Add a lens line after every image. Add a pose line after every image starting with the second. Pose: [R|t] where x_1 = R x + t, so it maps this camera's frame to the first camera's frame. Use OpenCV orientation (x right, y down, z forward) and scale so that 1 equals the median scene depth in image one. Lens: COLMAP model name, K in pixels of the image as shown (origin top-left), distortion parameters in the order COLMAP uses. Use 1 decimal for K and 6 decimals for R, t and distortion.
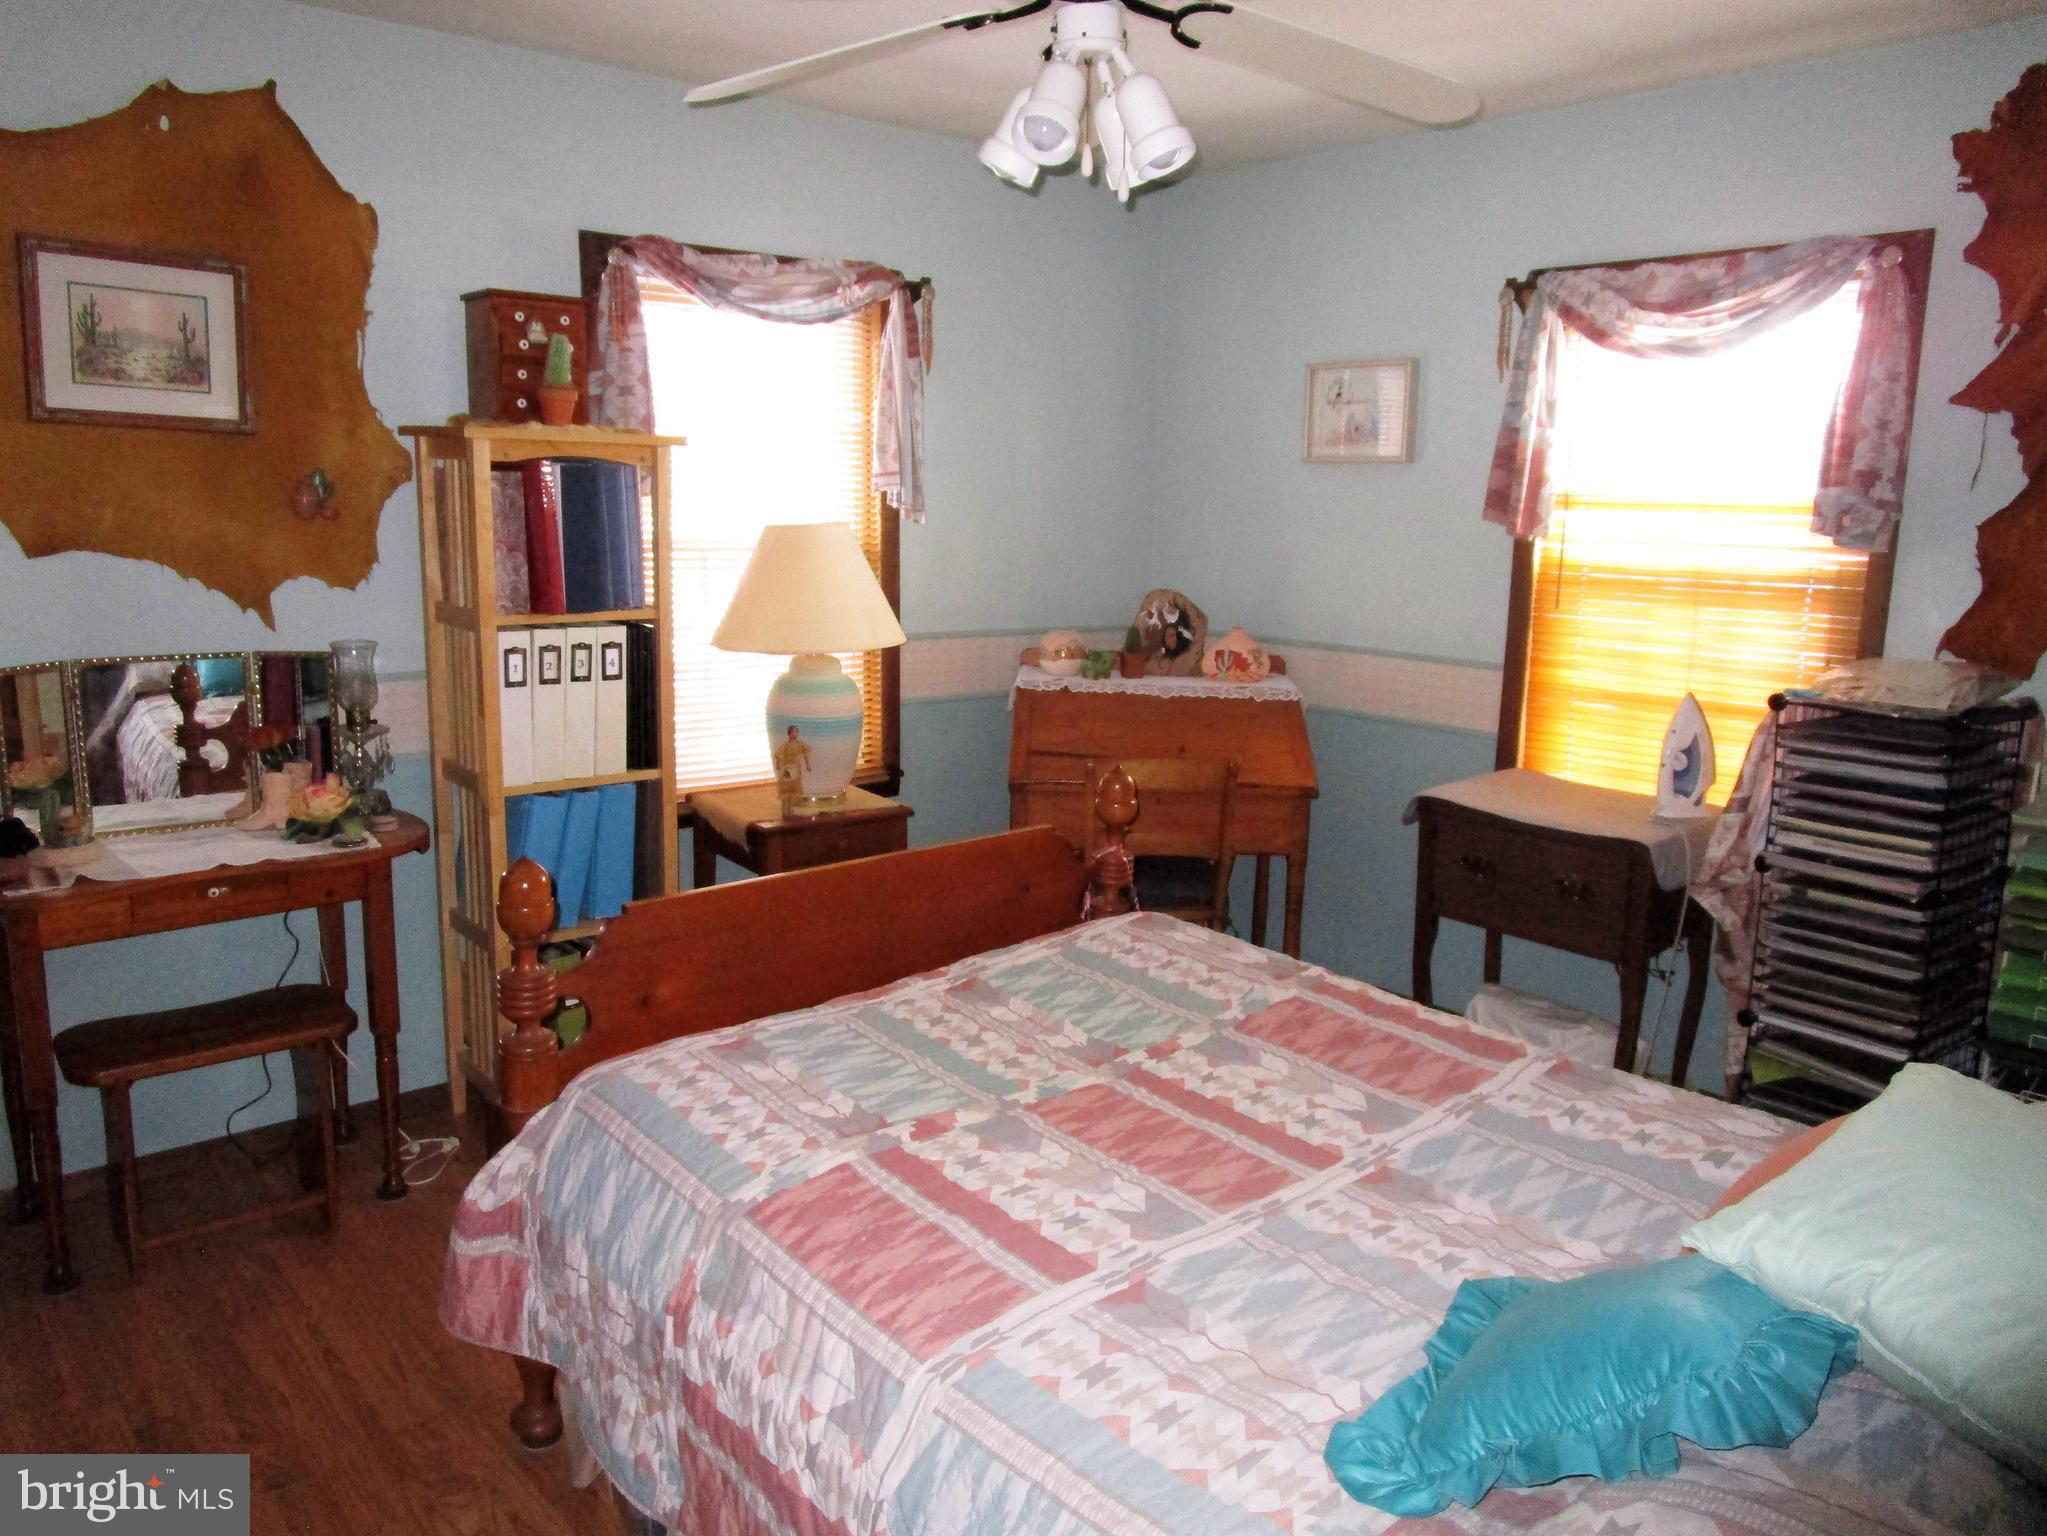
lens RADIAL K [[1515.4, 0, 1005.8], [0, 1515.4, 771.8], [0, 0, 1]] dist [-0.012205, -0.006331]
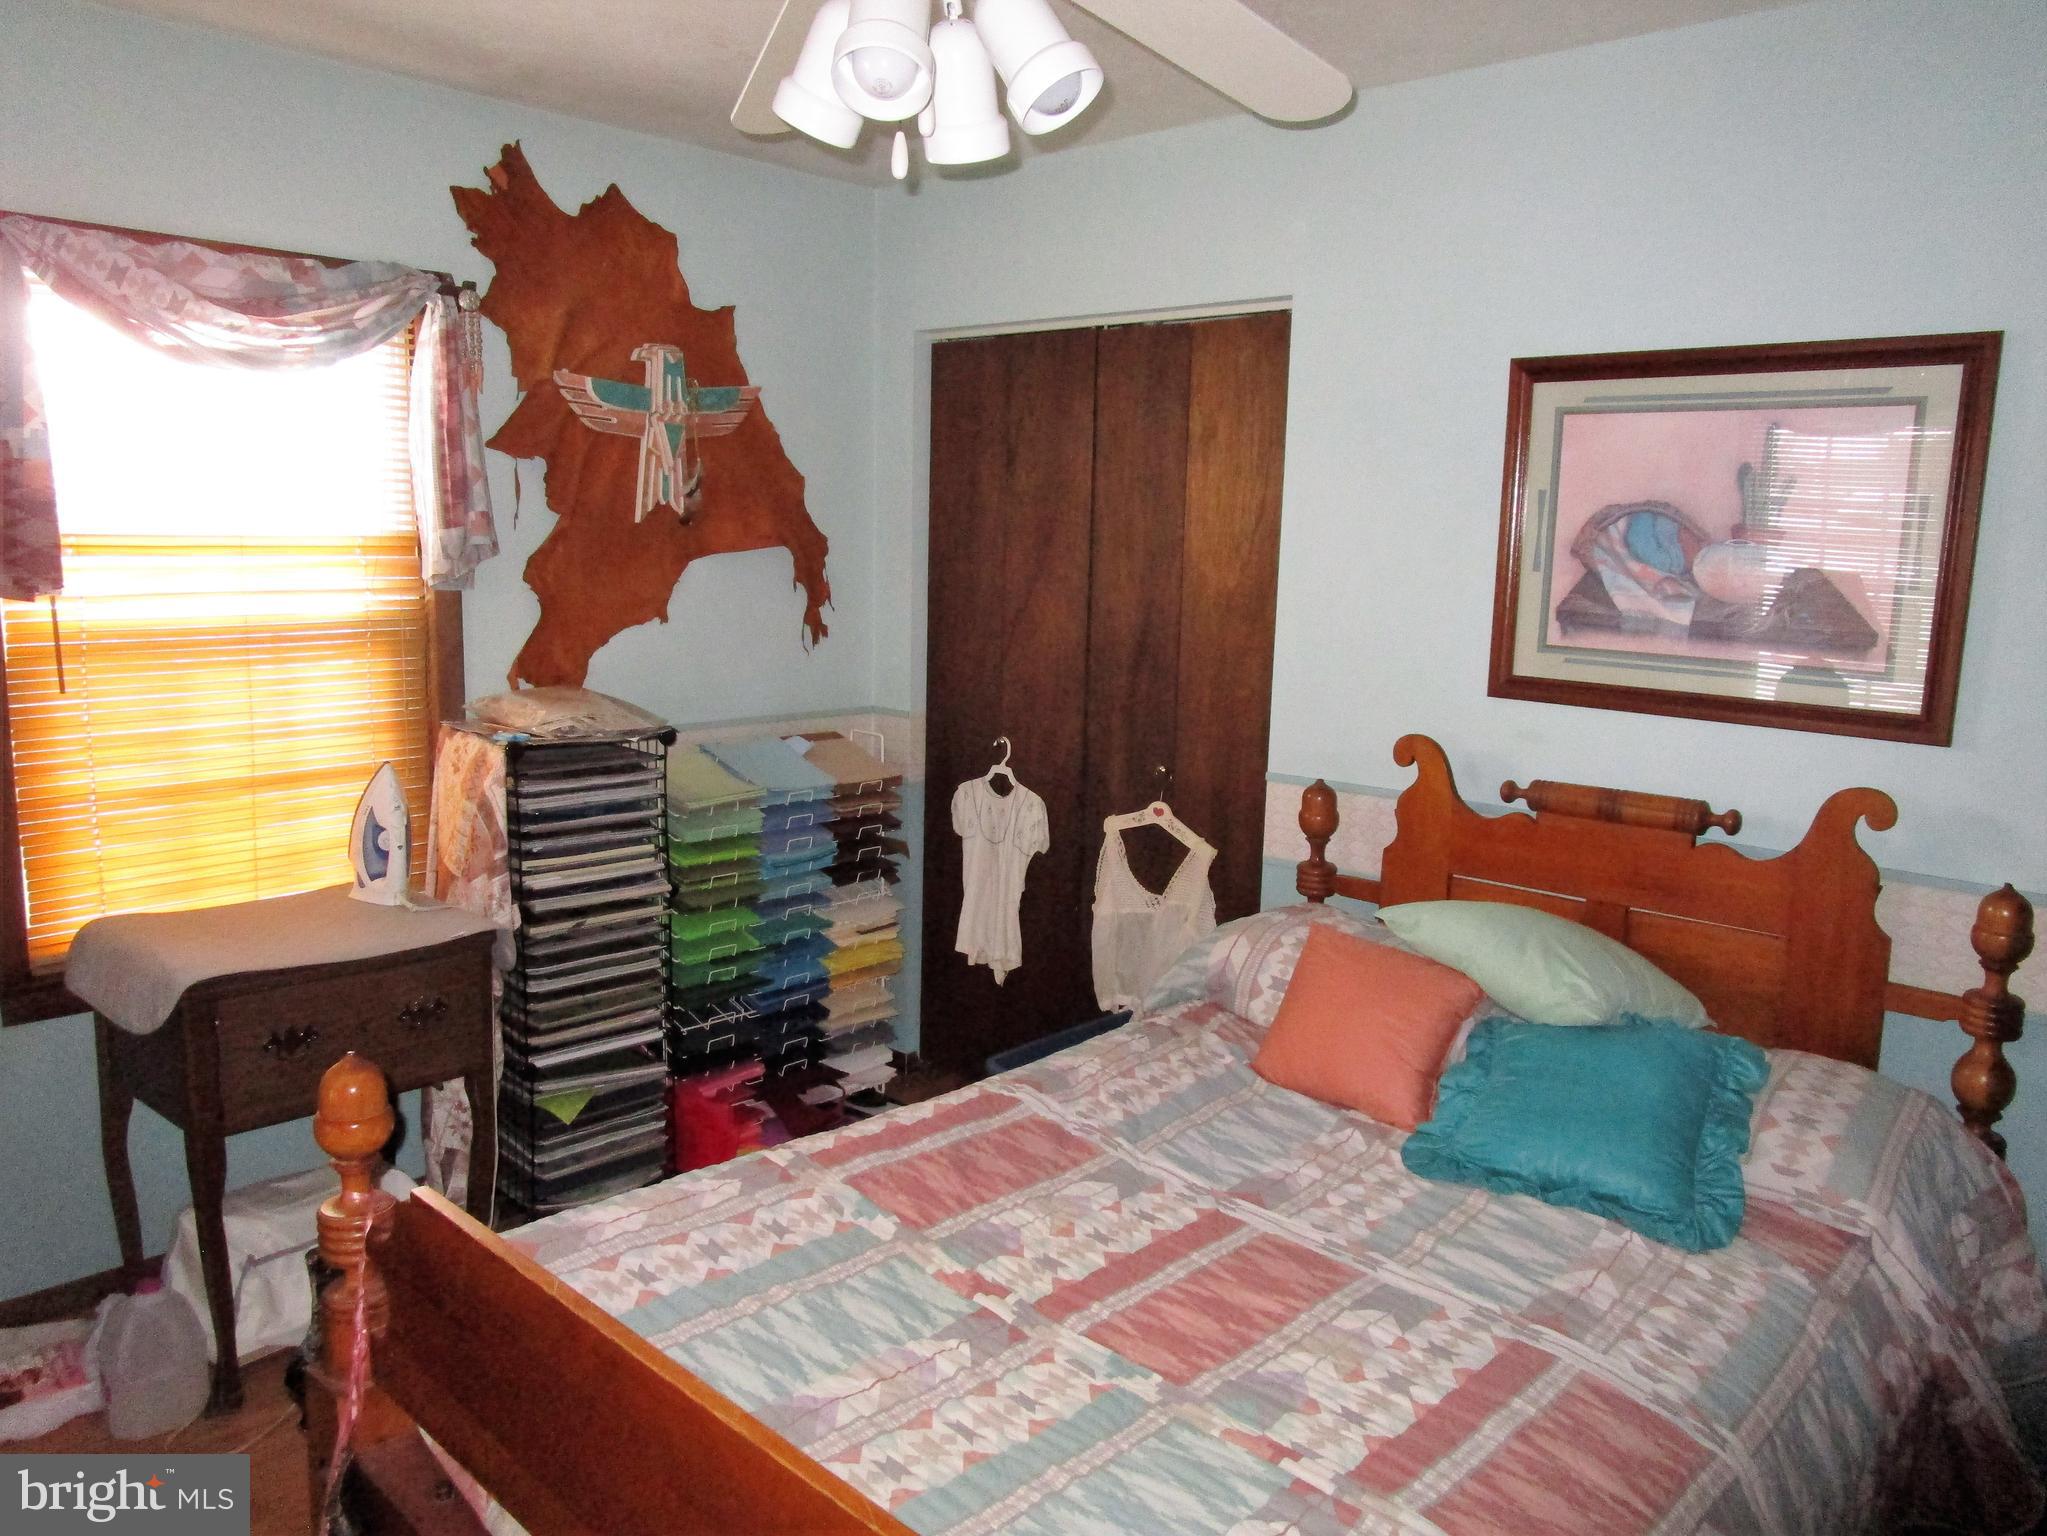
lens RADIAL K [[1517.9, 0, 1018.7], [0, 1517.9, 690.3], [0, 0, 1]] dist [0.055681, -0.003466]
pose [[-0.127744, -0.133173, 0.982826, -0.508664], [0.150040, 0.976945, 0.151878, -0.188990], [-0.980392, 0.166865, -0.104817, 0.790399]]
